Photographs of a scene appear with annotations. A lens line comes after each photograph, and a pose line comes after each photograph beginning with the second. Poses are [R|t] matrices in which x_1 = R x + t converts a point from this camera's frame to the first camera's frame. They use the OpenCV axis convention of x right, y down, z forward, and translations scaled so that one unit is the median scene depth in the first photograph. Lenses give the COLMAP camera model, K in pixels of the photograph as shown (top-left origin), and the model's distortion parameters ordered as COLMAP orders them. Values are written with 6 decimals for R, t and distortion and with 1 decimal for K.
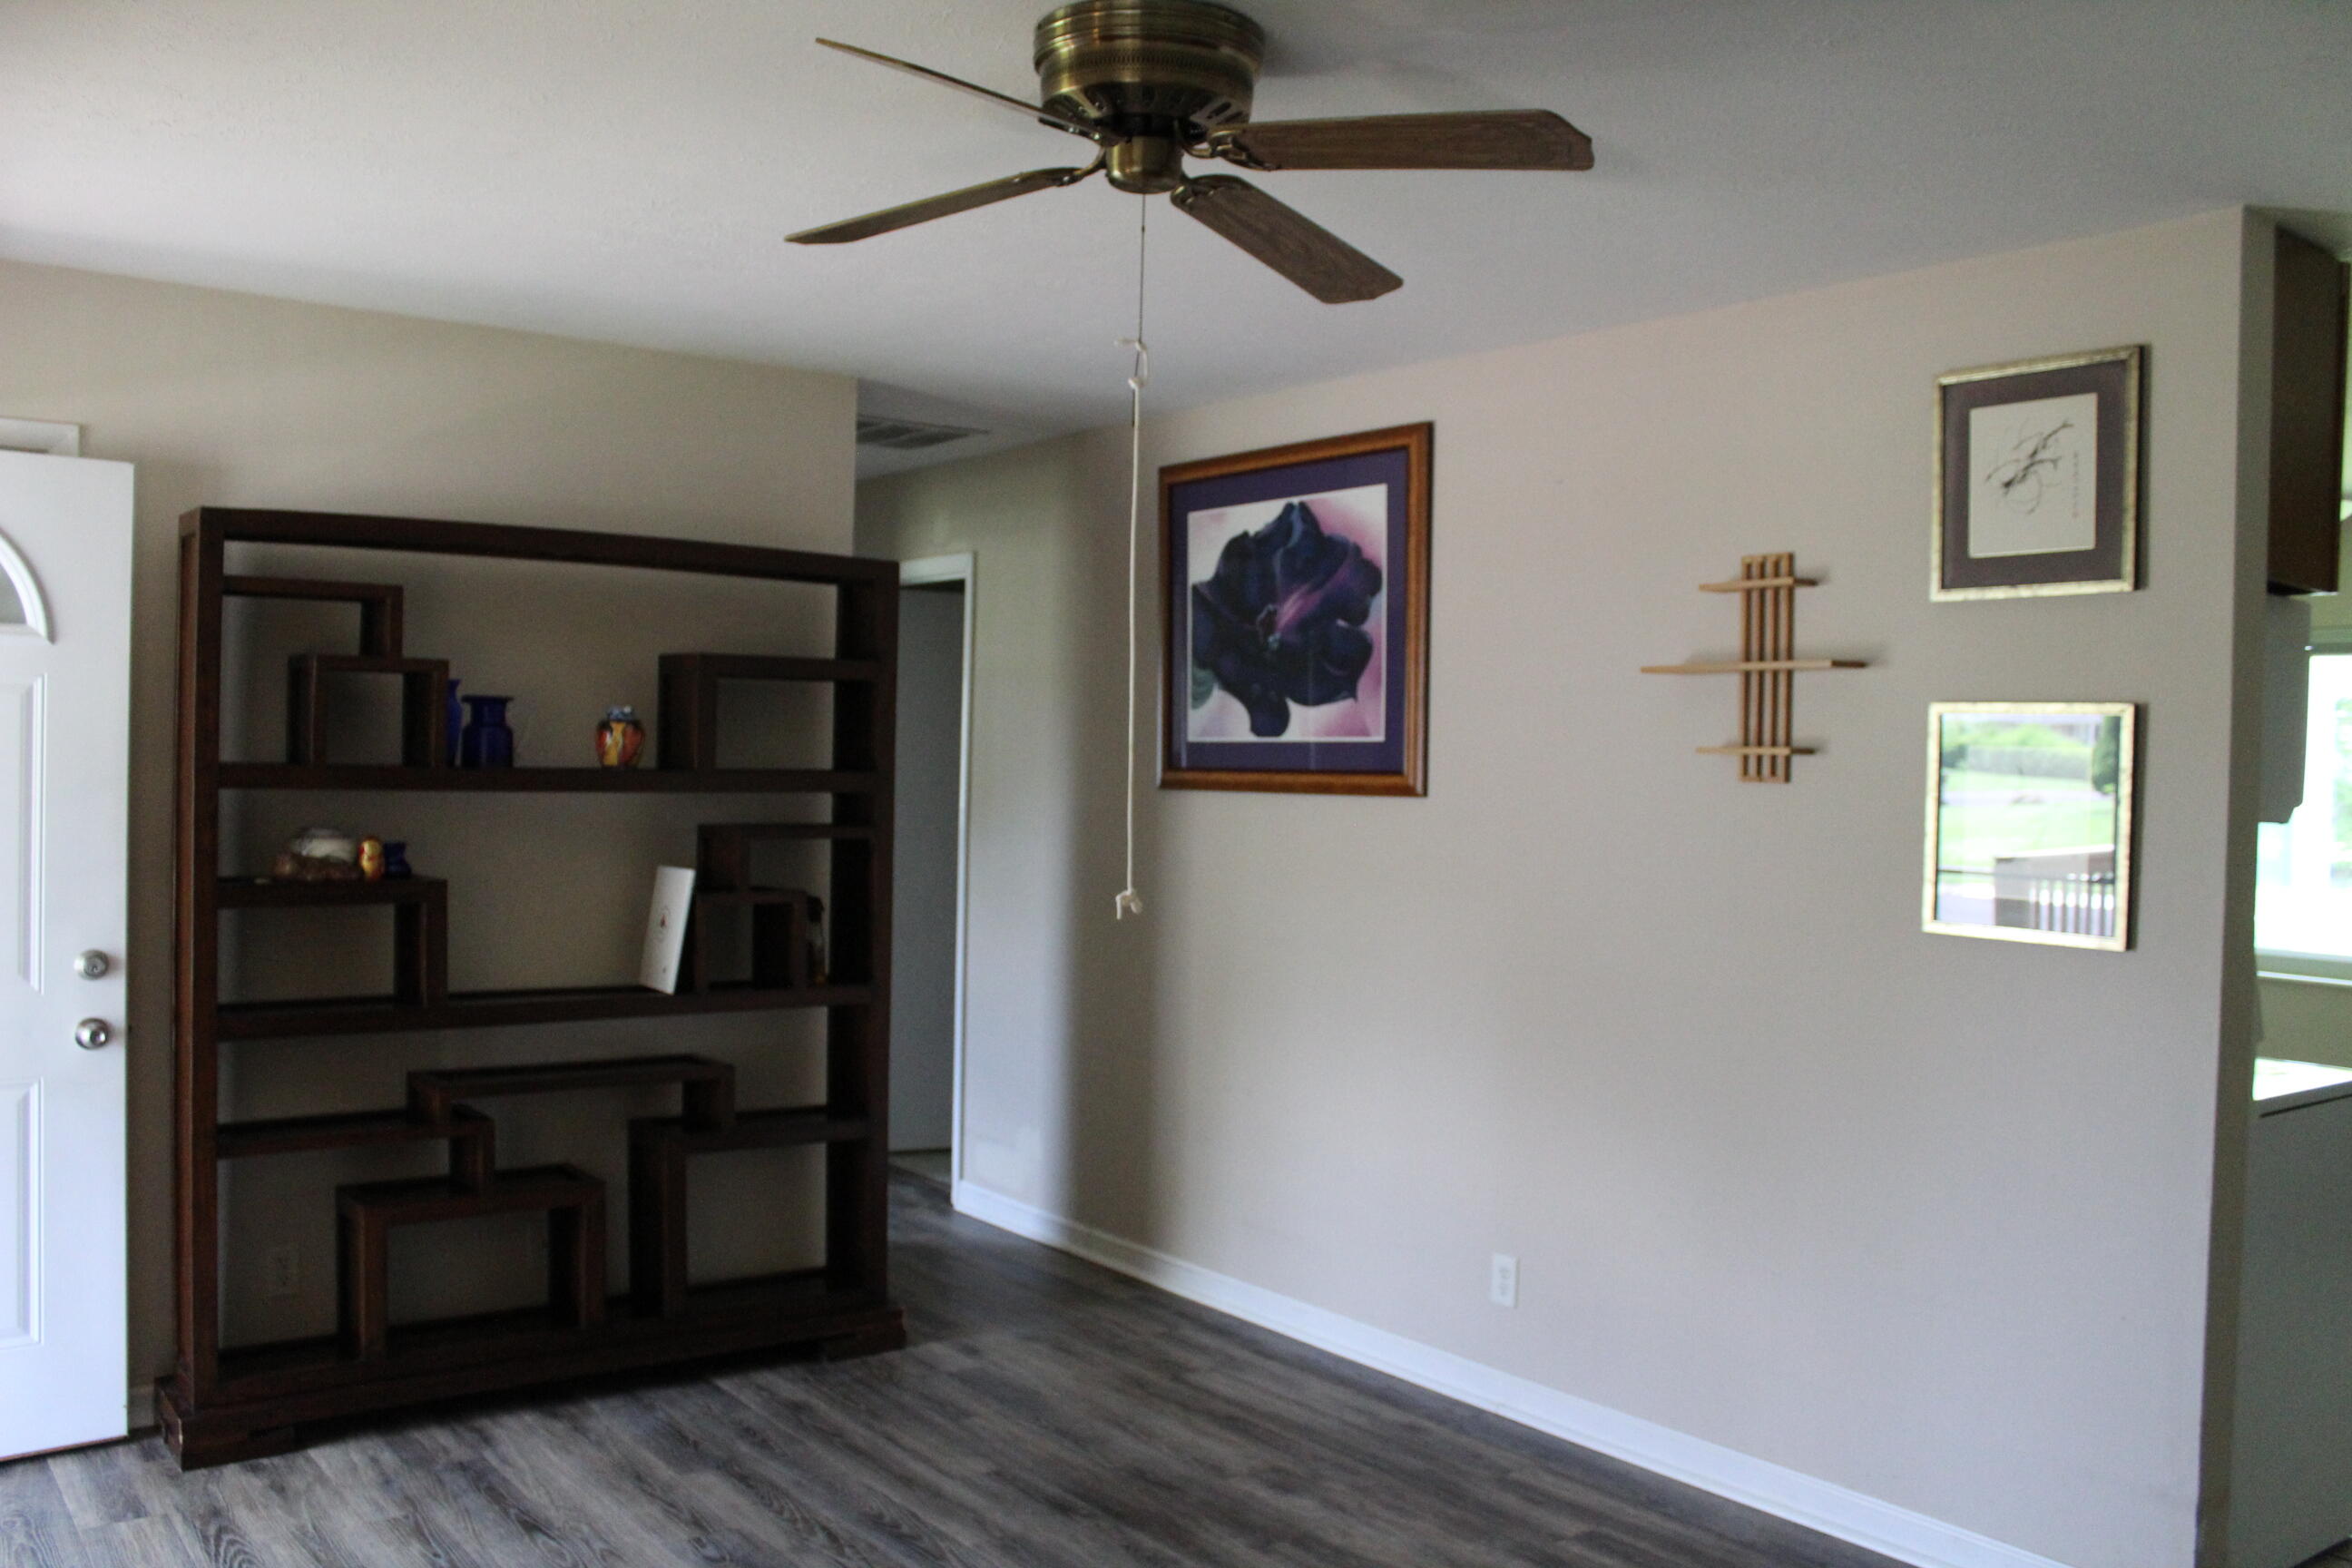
lens RADIAL K [[1979.4, 0, 1167.4], [0, 1979.4, 789.1], [0, 0, 1]] dist [-0.156585, 0.138546]
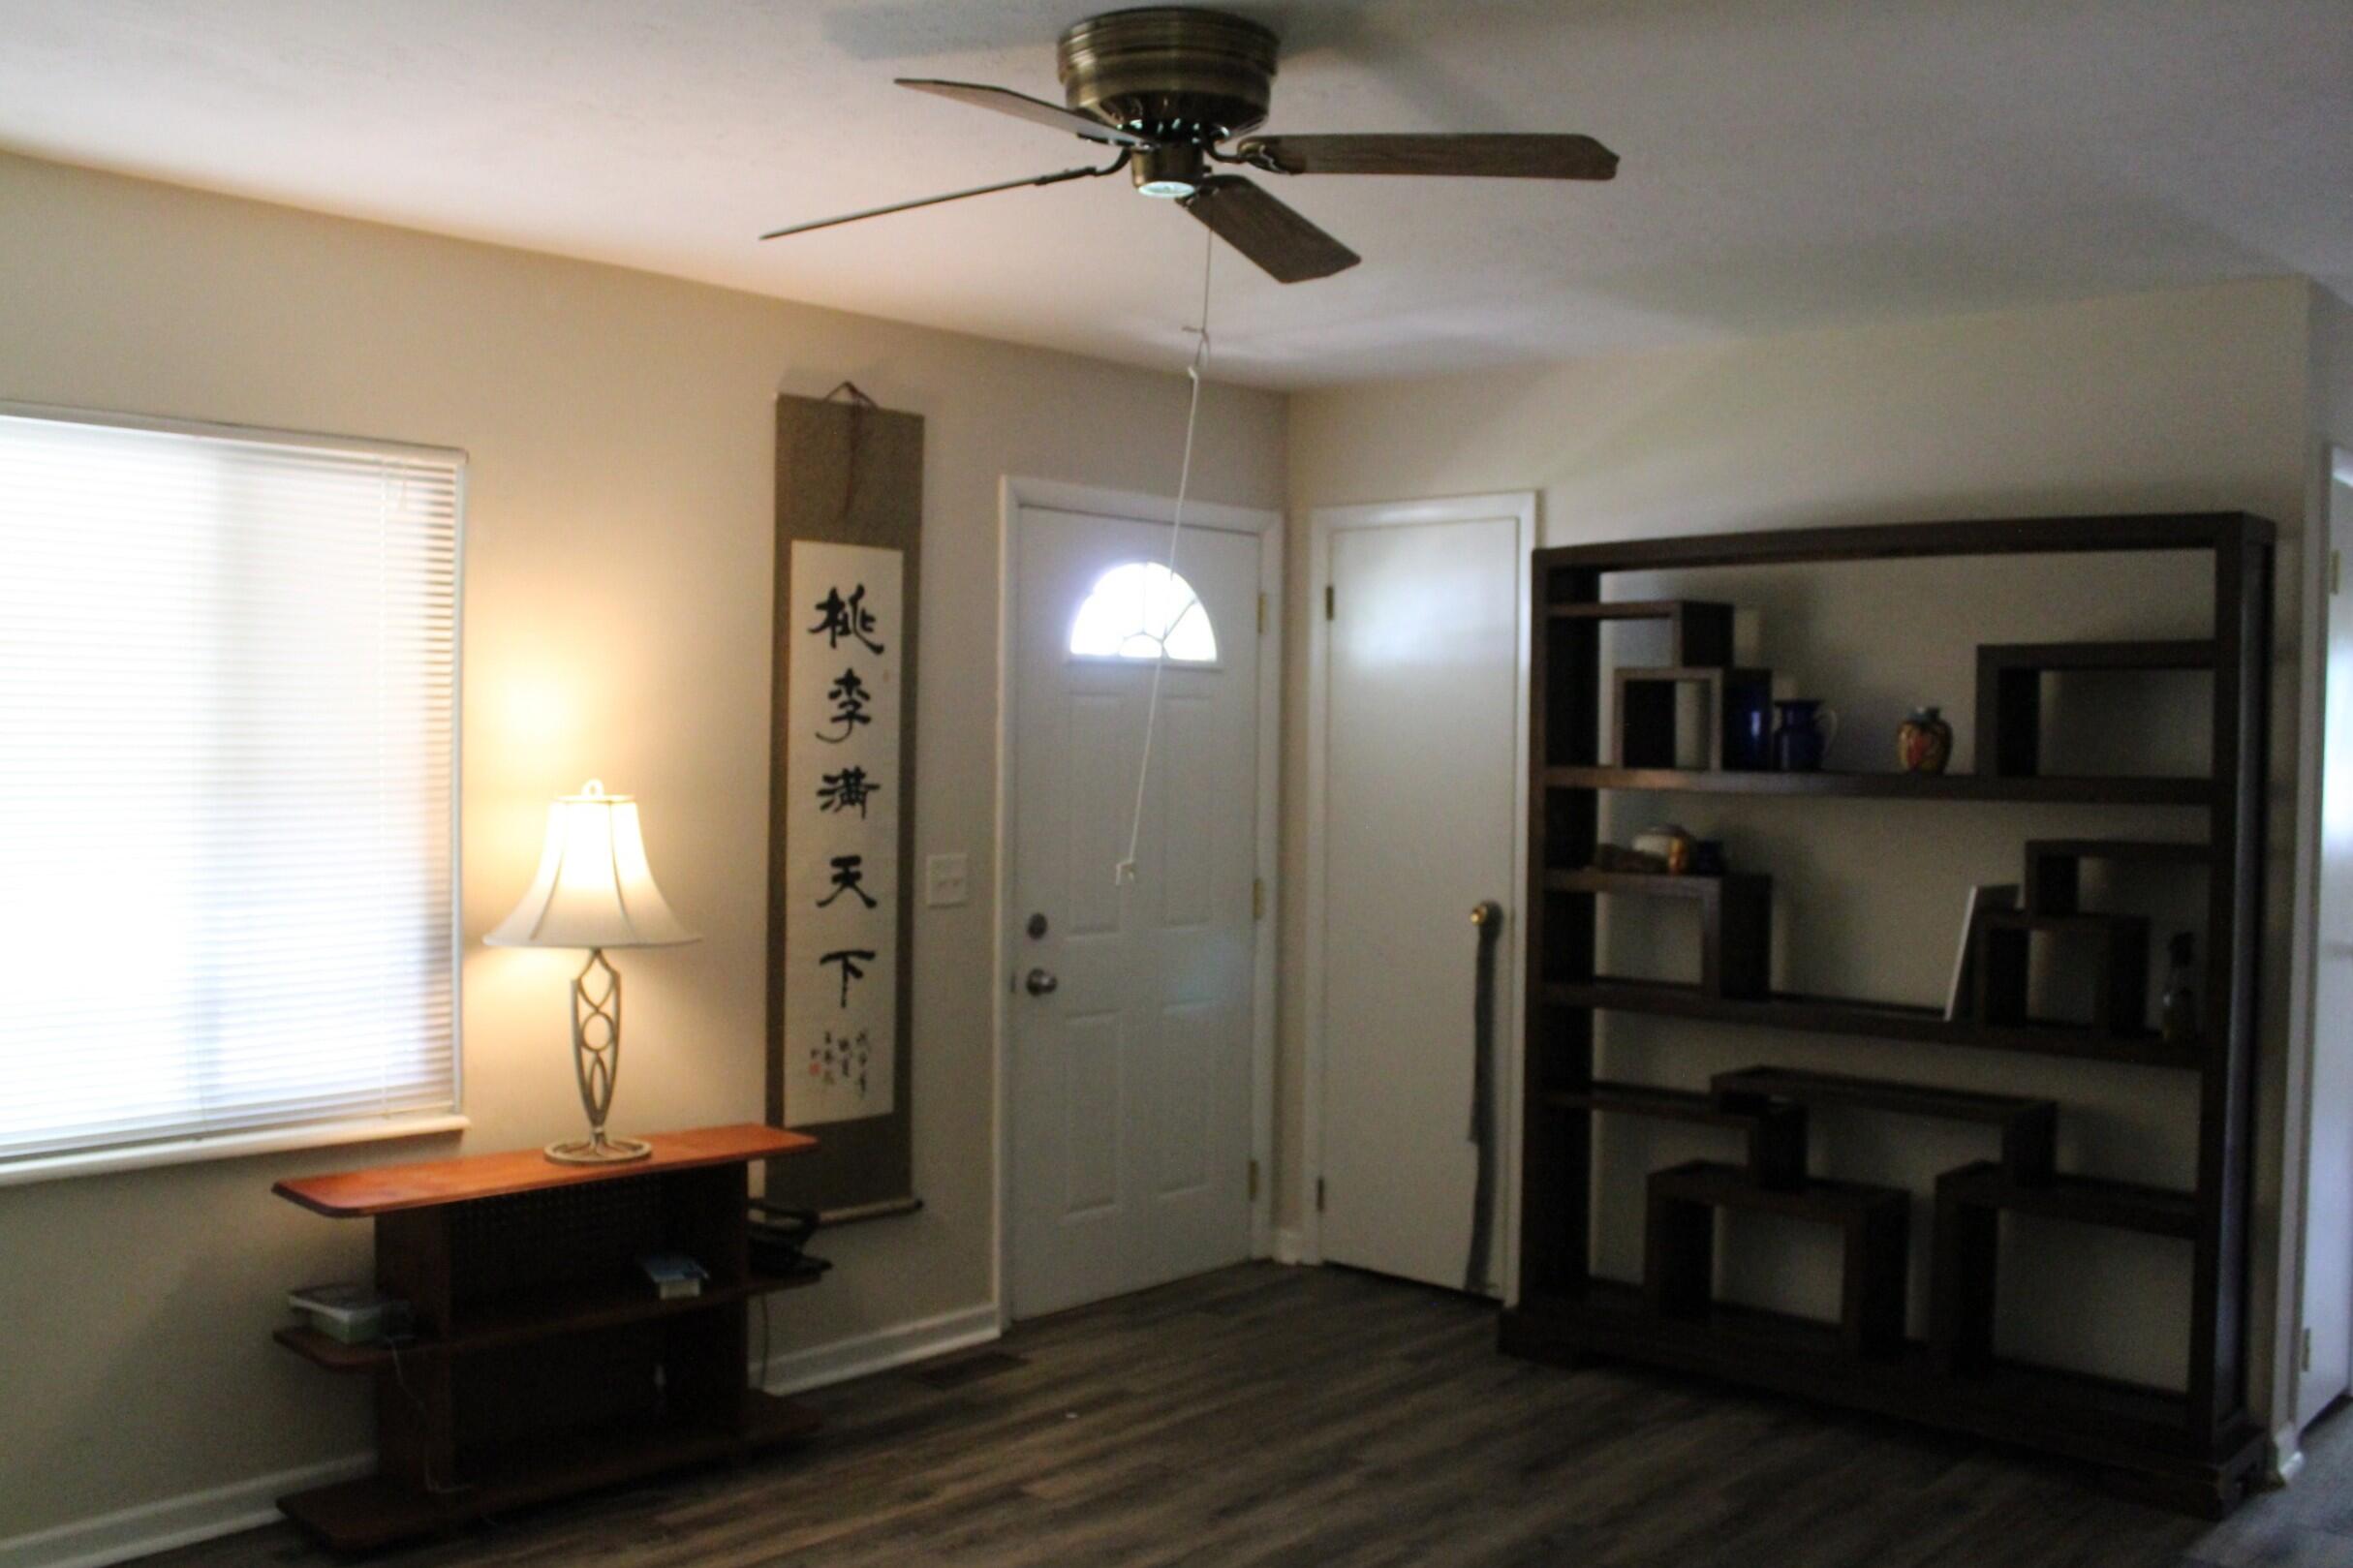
lens RADIAL K [[2103.8, 0, 1176.5], [0, 2103.8, 784.0], [0, 0, 1]] dist [-0.102359, 0.006028]
pose [[0.183867, 0.006067, -0.982932, 0.657639], [-0.030294, 0.999541, 0.000503, 0.005609], [0.982484, 0.029685, 0.183966, 0.491274]]
